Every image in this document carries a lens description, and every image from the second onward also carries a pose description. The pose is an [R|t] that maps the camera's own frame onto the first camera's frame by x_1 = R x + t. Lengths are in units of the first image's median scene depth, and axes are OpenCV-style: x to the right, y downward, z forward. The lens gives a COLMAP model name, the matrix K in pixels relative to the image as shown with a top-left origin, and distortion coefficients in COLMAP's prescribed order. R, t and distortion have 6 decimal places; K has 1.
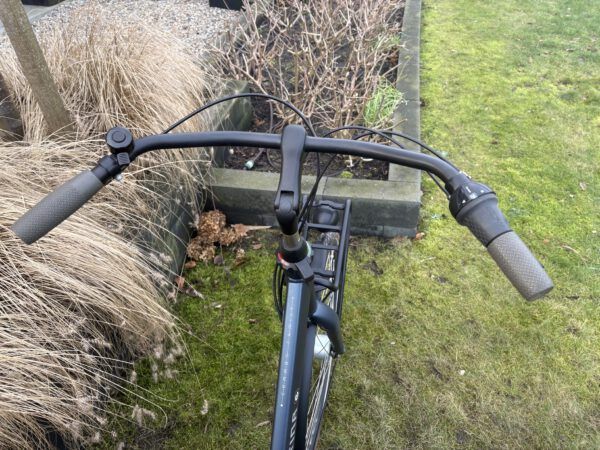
lens RADIAL K [[451.6, 0, 296.3], [0, 451.6, 220.2], [0, 0, 1]] dist [0.056082, -0.059026]
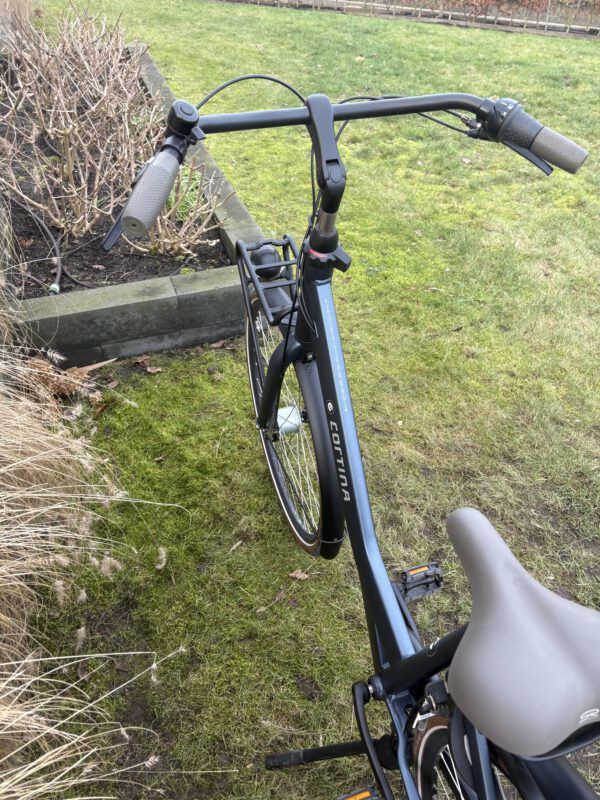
lens RADIAL K [[602.2, 0, 300.2], [0, 602.2, 401.8], [0, 0, 1]] dist [0.056082, -0.059026]
pose [[0.866875, -0.302075, 0.396583, -0.234350], [0.291788, 0.952456, 0.087673, 0.092351], [-0.404211, 0.039717, 0.913803, -0.053233]]
